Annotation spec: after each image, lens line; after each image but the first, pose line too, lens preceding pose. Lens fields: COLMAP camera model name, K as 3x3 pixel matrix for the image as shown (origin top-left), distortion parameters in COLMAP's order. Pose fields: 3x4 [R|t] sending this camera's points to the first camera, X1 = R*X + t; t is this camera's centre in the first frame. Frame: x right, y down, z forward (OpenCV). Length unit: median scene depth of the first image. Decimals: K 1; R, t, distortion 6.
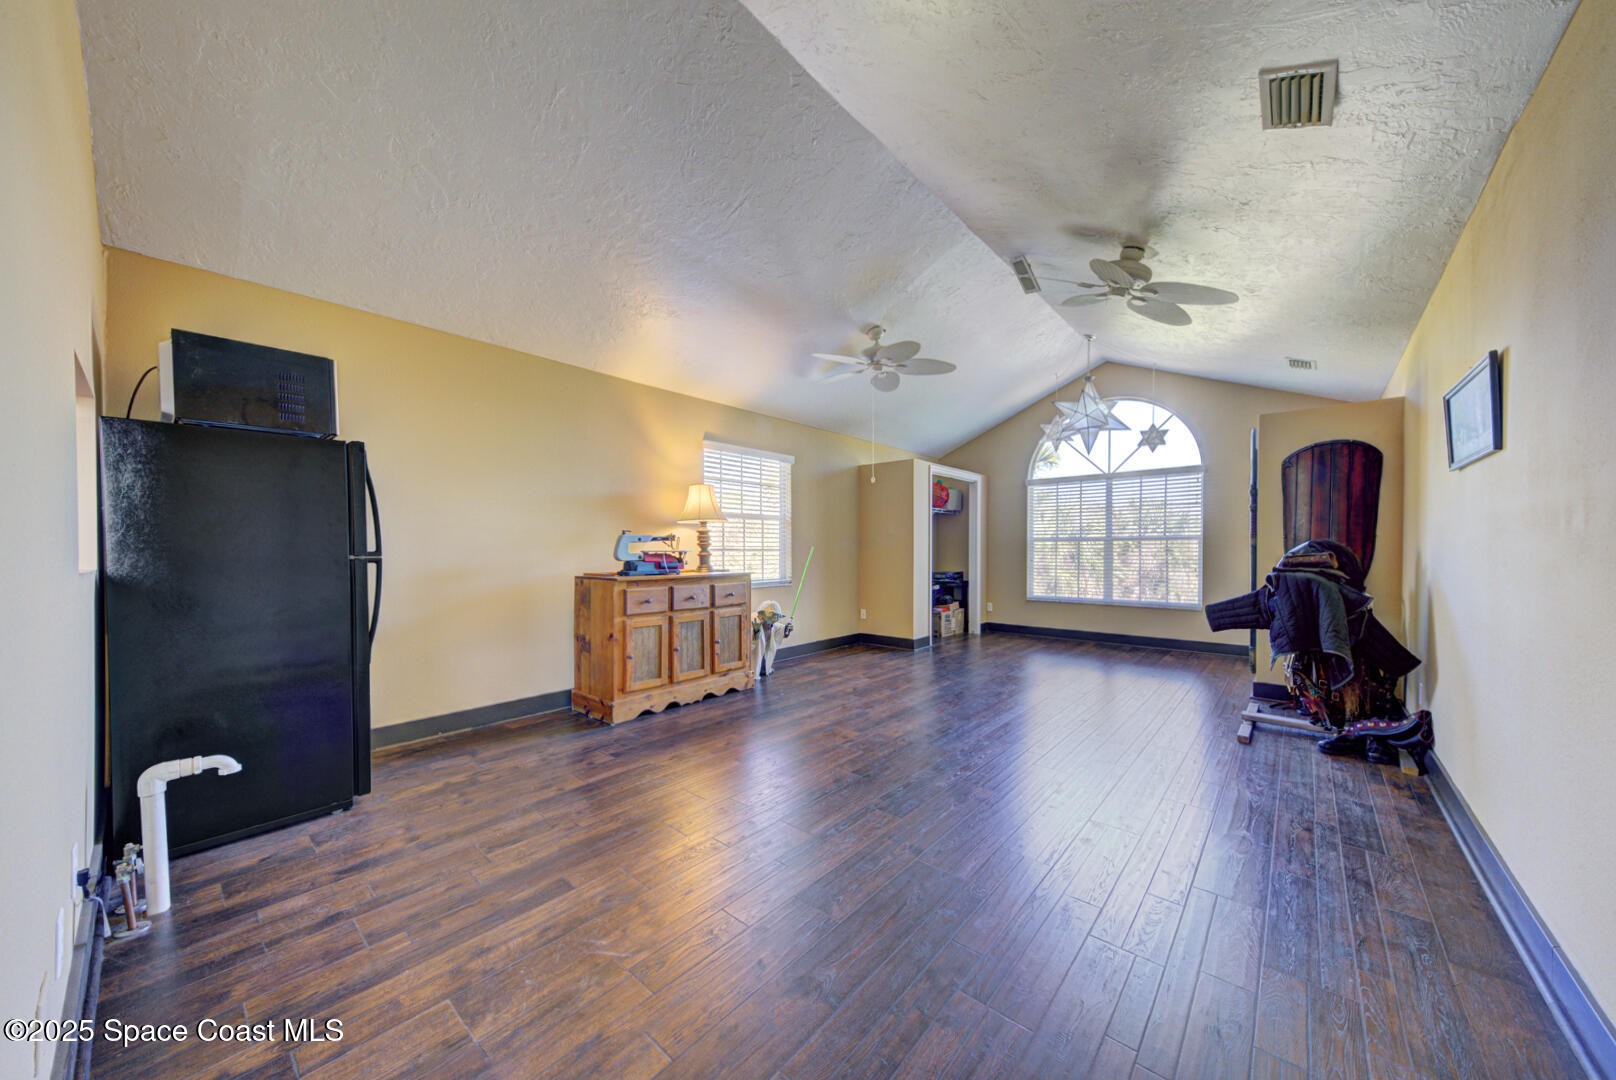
lens RADIAL K [[555.5, 0, 797.1], [0, 555.5, 557.1], [0, 0, 1]] dist [0.020342, -0.001658]
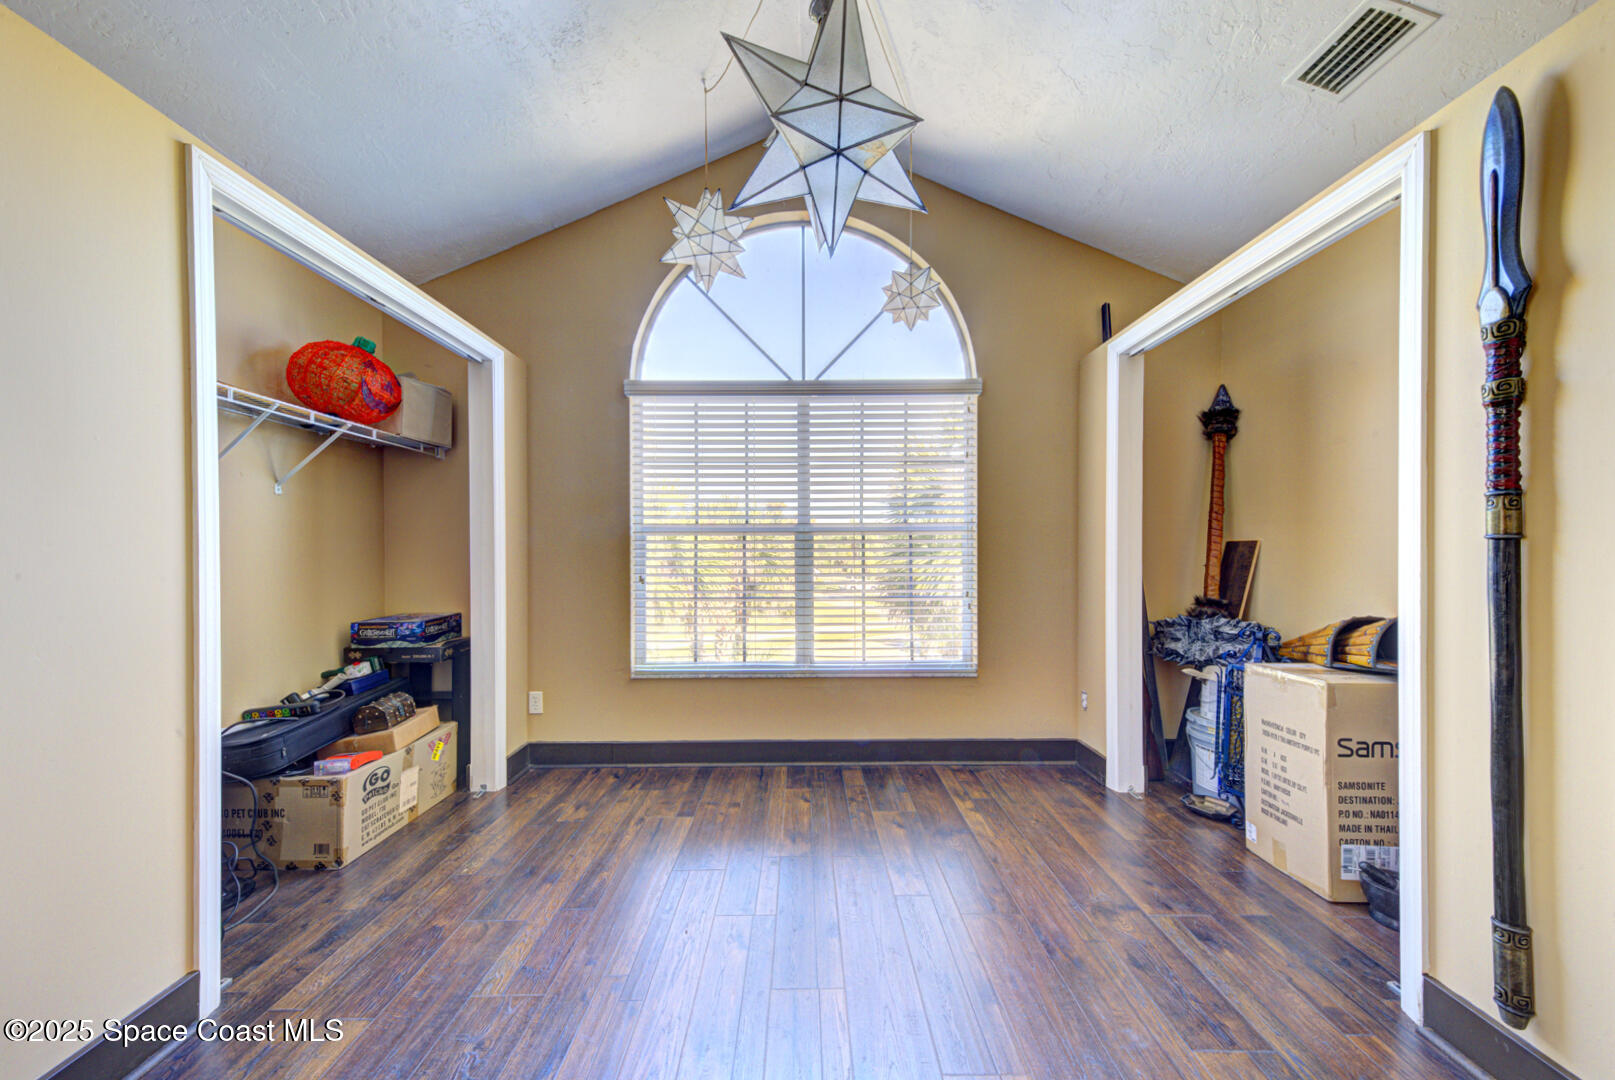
lens RADIAL K [[555.2, 0, 799.9], [0, 555.2, 555.5], [0, 0, 1]] dist [0.020342, -0.001658]
pose [[0.746302, -0.004873, 0.665590, 0.260981], [0.010261, 0.999939, -0.004185, -0.010403], [-0.665528, 0.009953, 0.746306, 0.680052]]
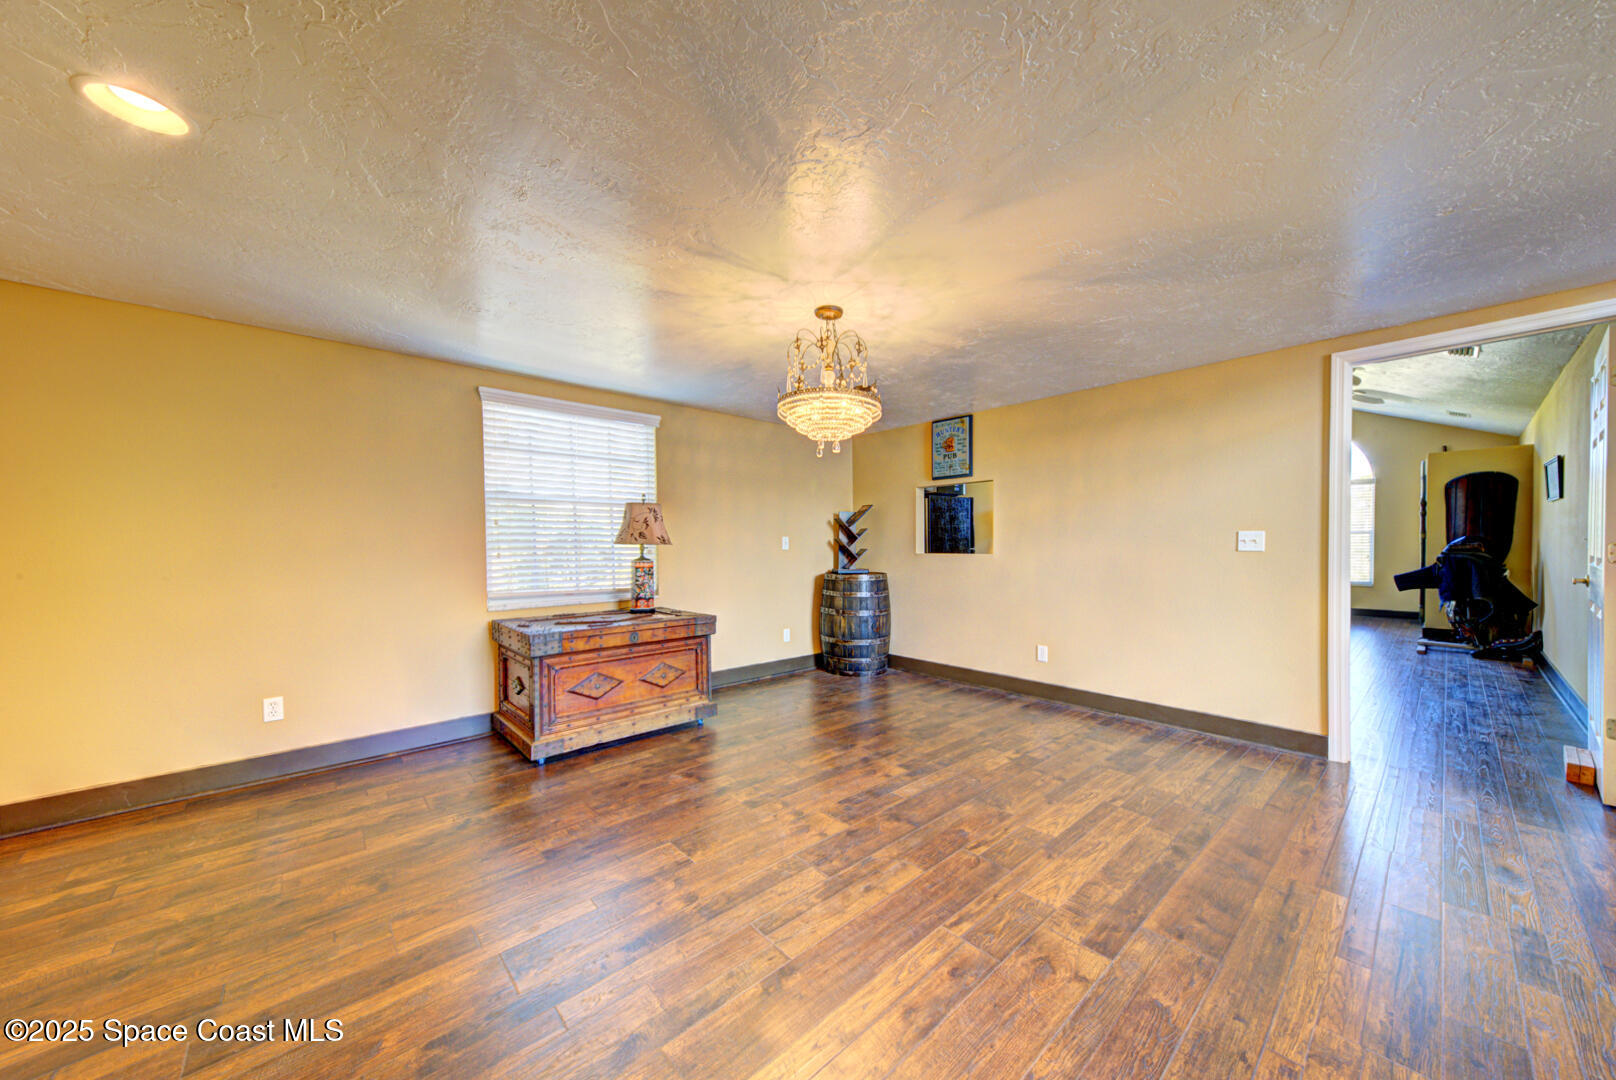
lens RADIAL K [[555.5, 0, 801.4], [0, 555.5, 553.9], [0, 0, 1]] dist [0.020342, -0.001658]
pose [[0.992268, -0.005735, -0.123983, -0.729783], [0.006770, 0.999946, 0.007928, -0.002483], [0.123931, -0.008706, 0.992253, -0.801784]]
